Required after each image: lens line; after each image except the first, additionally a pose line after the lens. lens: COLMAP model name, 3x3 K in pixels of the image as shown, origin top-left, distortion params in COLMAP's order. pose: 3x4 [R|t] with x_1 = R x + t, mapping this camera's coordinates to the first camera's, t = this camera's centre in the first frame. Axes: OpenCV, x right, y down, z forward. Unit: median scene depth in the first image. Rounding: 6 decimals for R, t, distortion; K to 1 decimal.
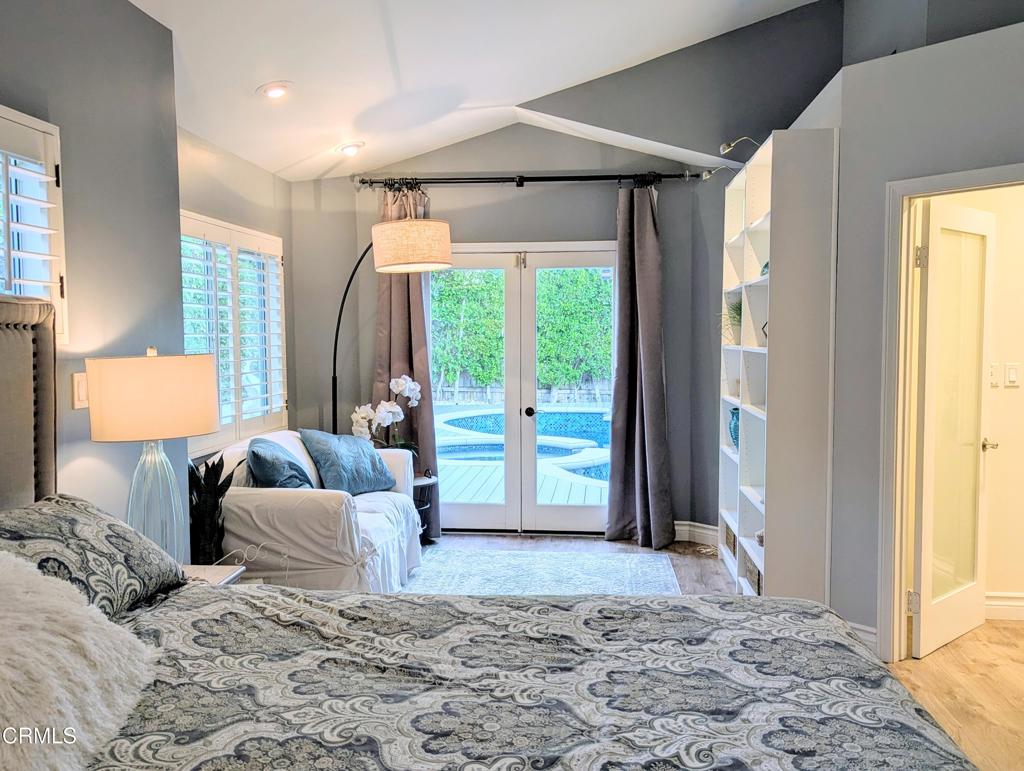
lens RADIAL K [[909.2, 0, 508.2], [0, 909.2, 388.6], [0, 0, 1]] dist [0.067045, 0.000890]
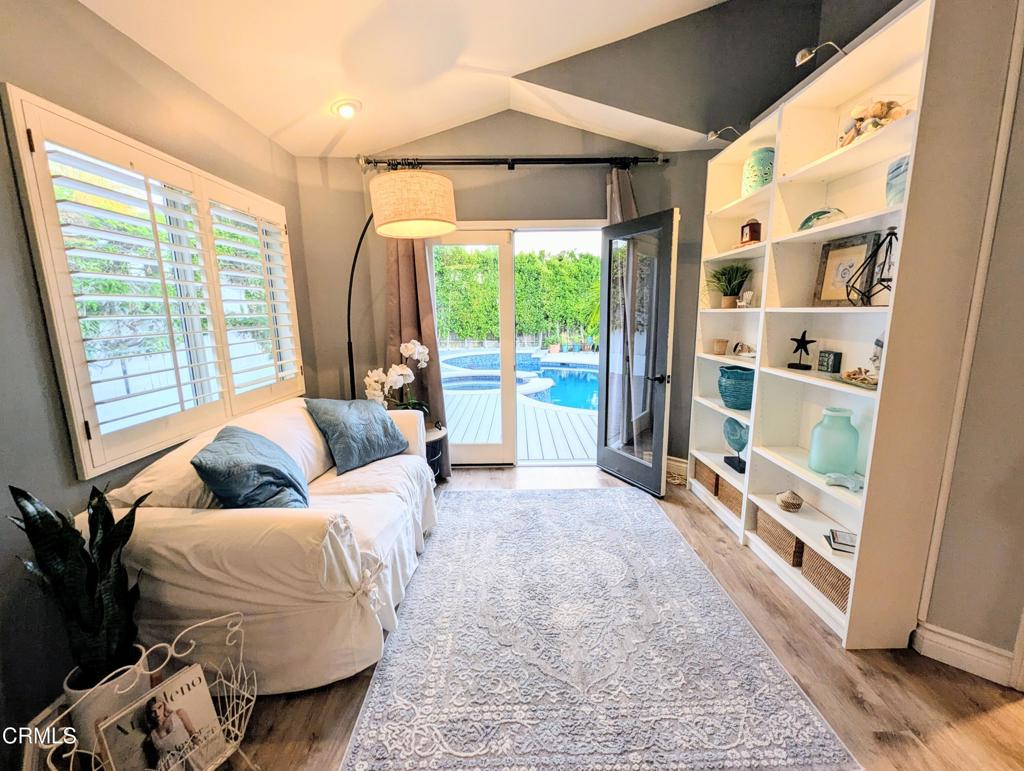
lens RADIAL K [[423.0, 0, 512.6], [0, 423.0, 383.9], [0, 0, 1]] dist [0.000166, -0.000309]
pose [[0.994628, -0.029103, 0.099335, -0.048424], [0.018109, 0.993785, 0.109838, -0.016447], [-0.101915, -0.107449, 0.988973, 0.489997]]
